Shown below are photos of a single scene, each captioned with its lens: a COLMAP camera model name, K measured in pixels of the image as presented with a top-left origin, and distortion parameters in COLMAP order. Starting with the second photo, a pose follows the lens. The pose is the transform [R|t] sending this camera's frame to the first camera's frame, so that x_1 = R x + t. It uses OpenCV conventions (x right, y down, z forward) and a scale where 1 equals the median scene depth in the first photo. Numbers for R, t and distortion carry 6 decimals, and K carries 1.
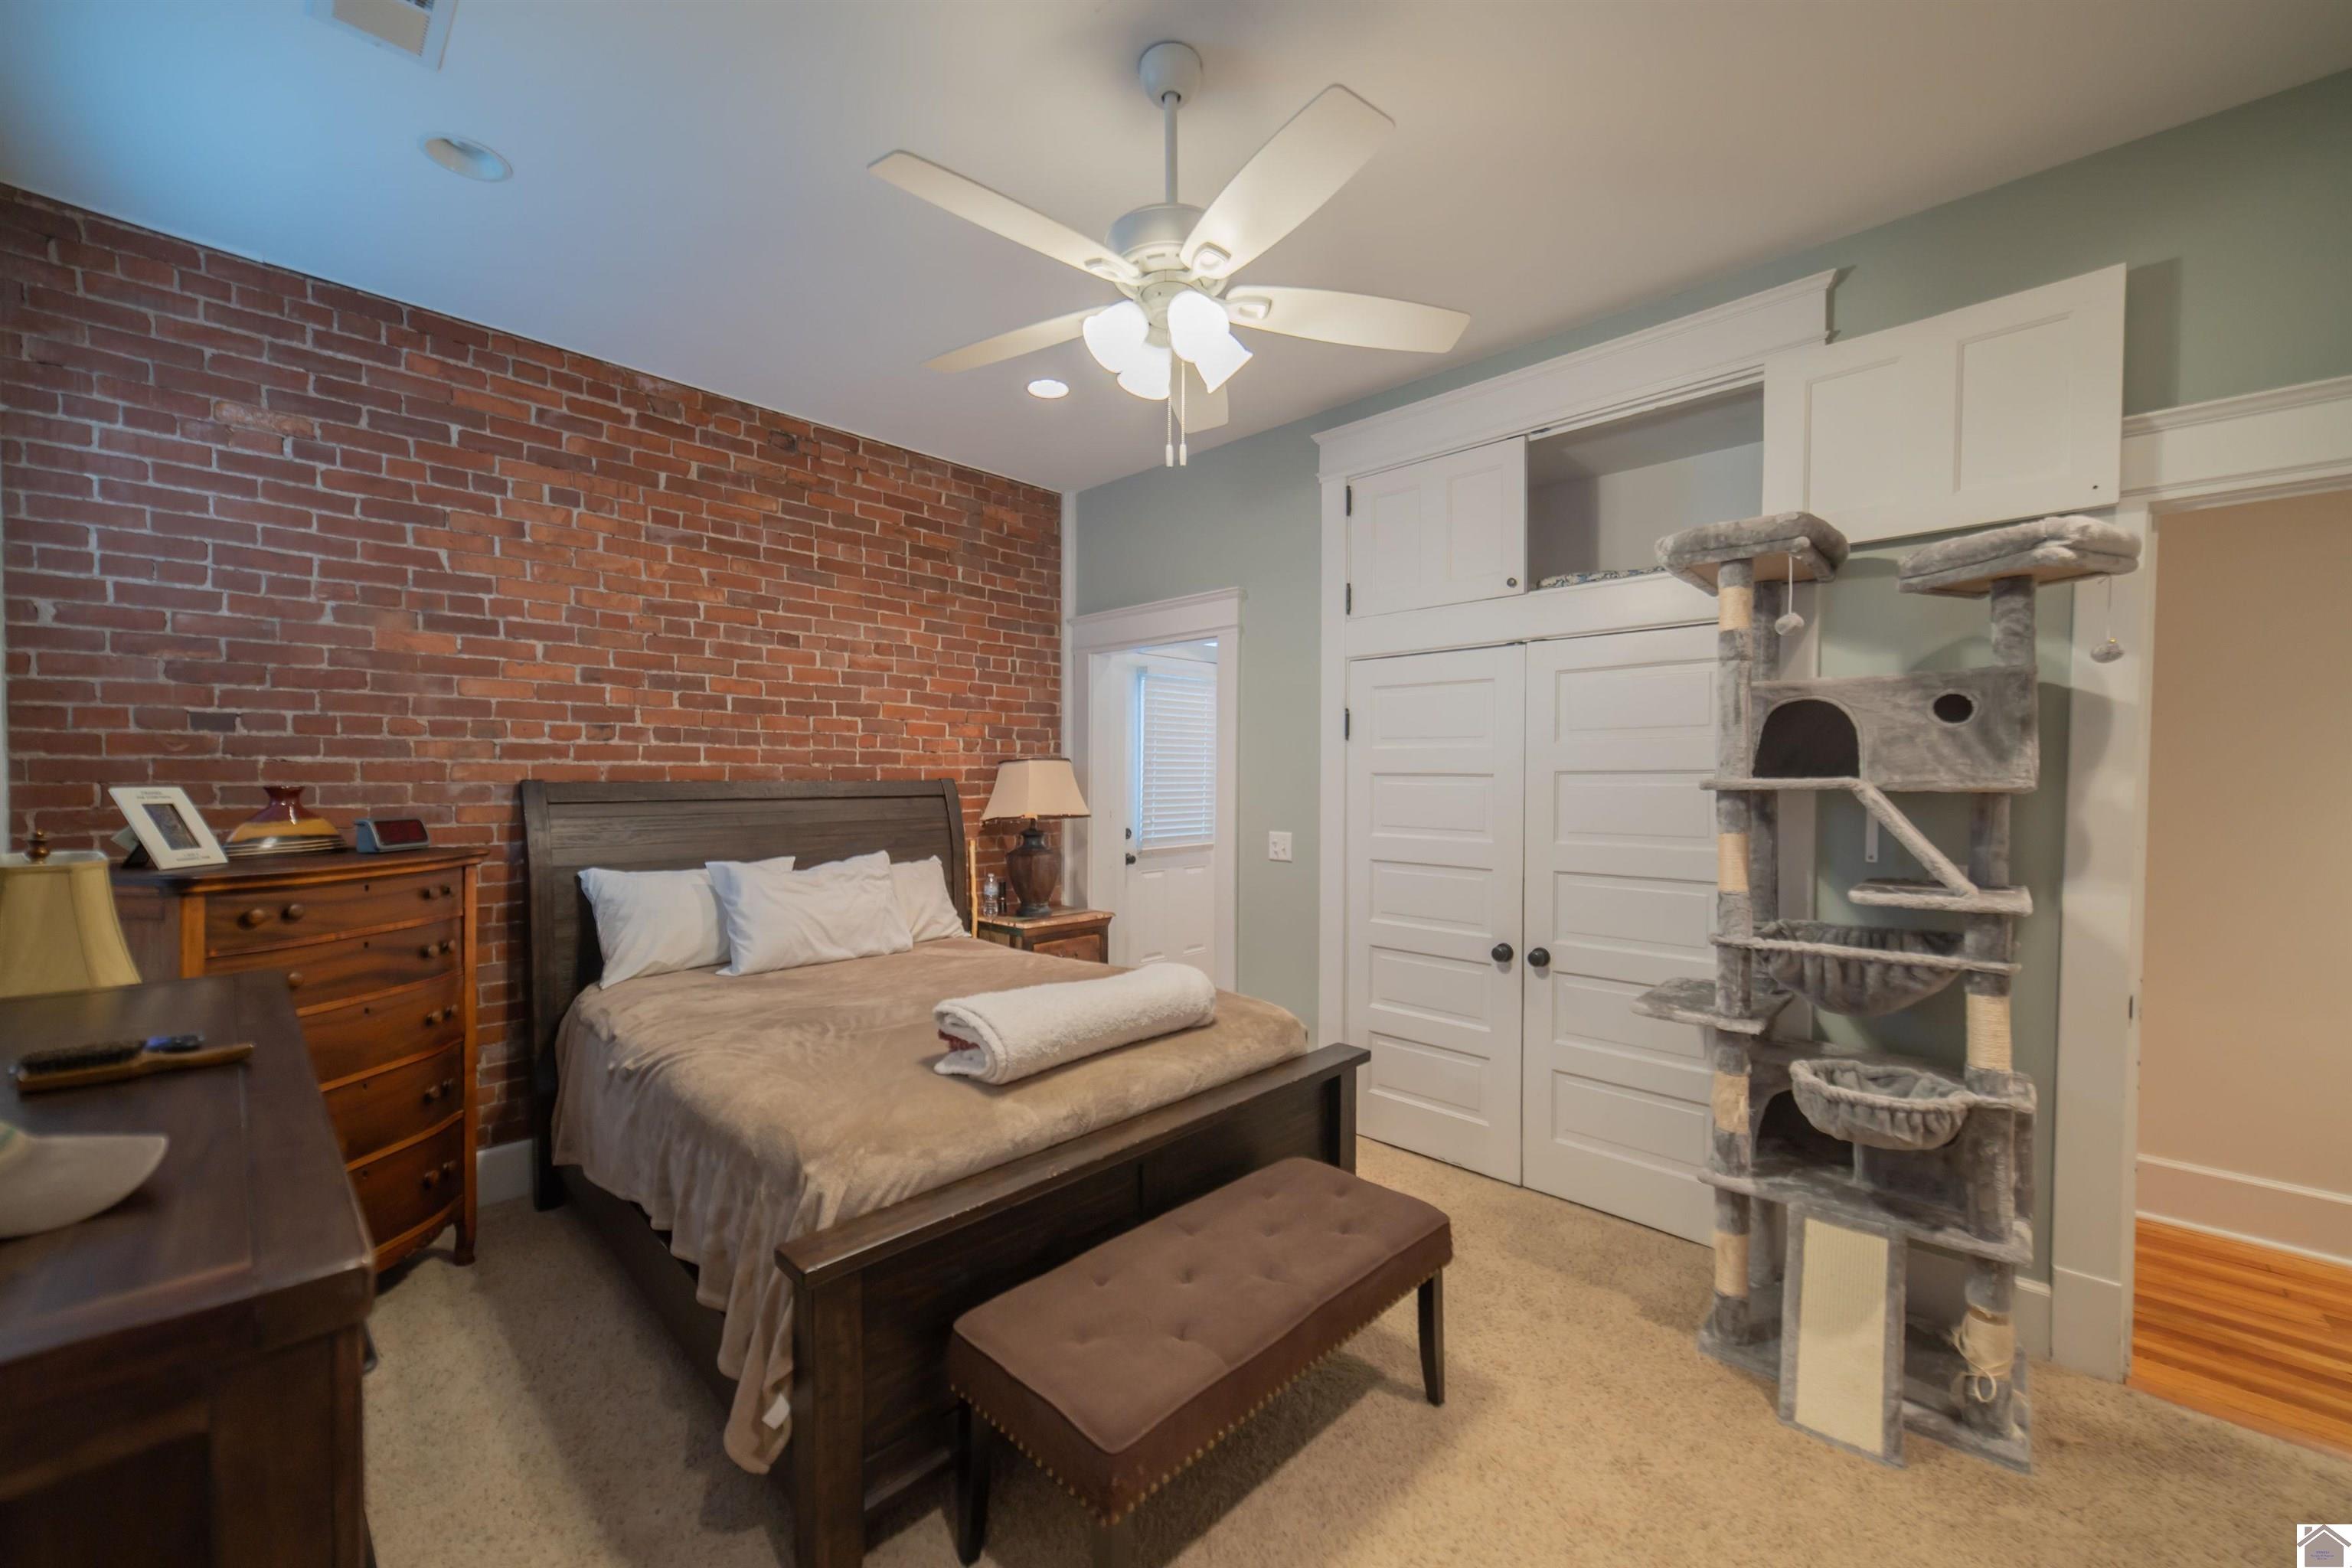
lens RADIAL K [[910.5, 0, 1183.1], [0, 910.5, 788.9], [0, 0, 1]] dist [0.004288, -0.000062]
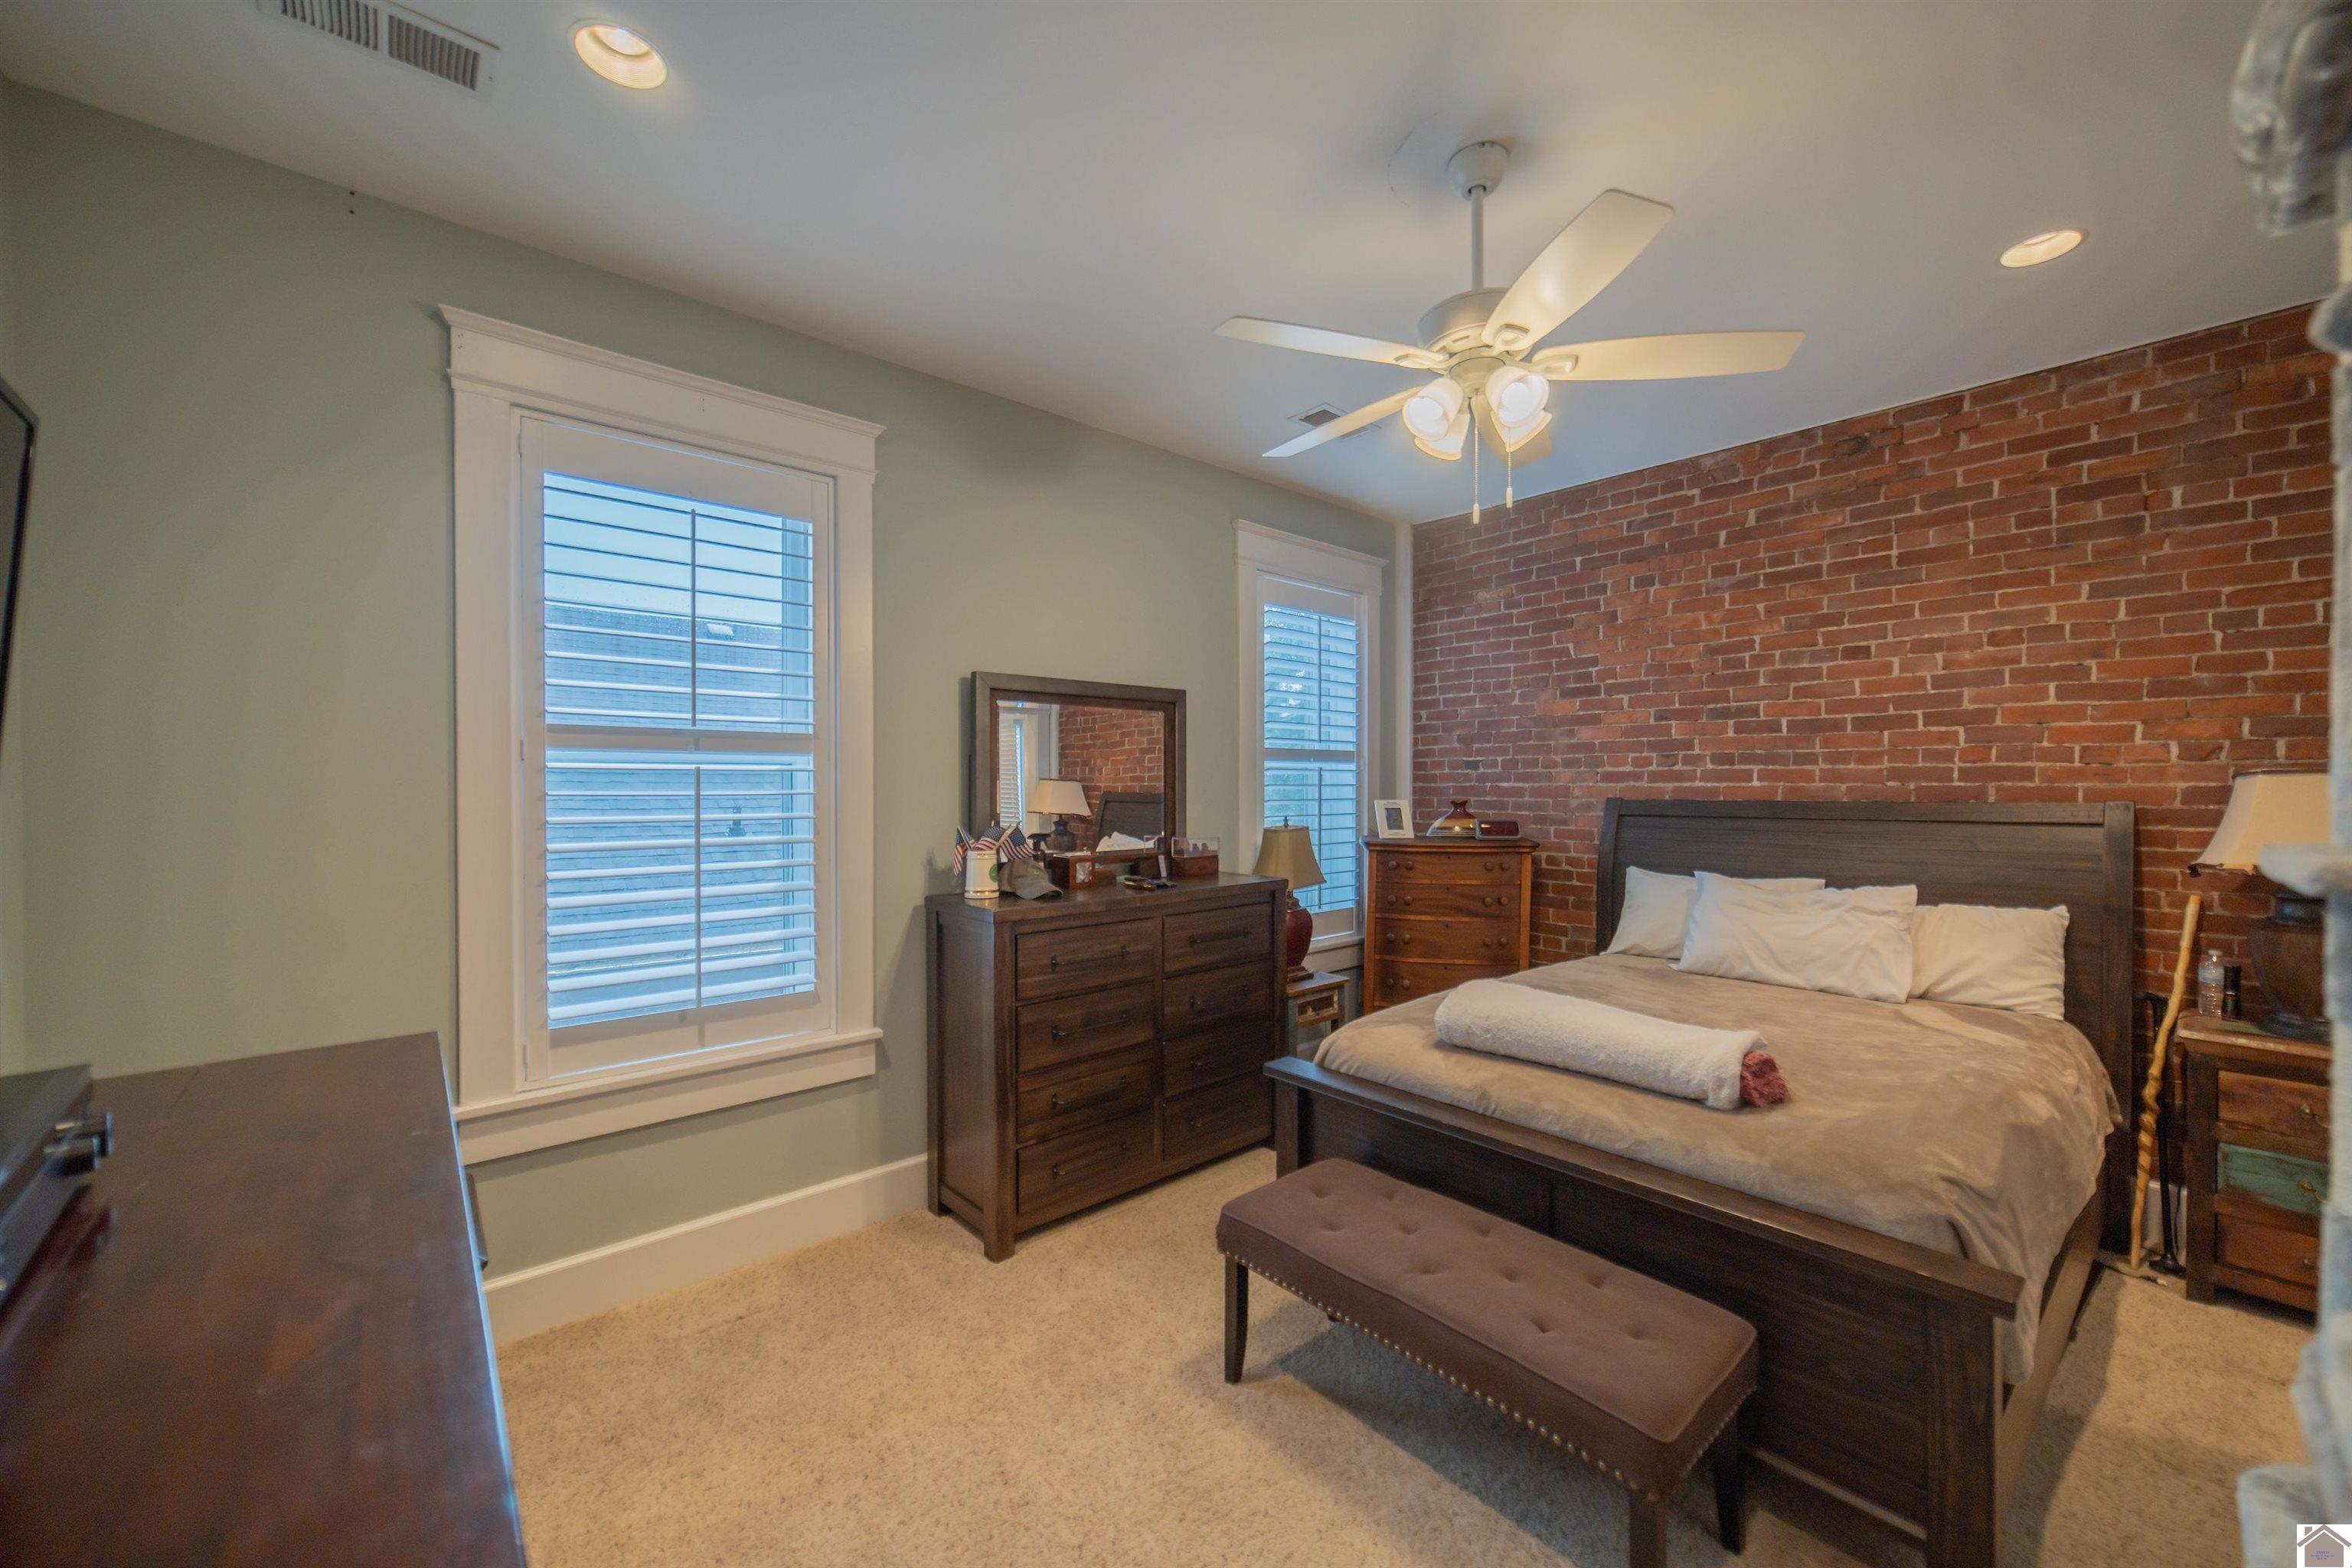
lens RADIAL K [[910.5, 0, 1192.3], [0, 910.5, 789.5], [0, 0, 1]] dist [0.004288, -0.000062]
pose [[-0.069612, -0.000931, -0.997574, 0.619195], [-0.016145, 0.999870, 0.000194, -0.011117], [0.997443, 0.016119, -0.069618, 0.418481]]
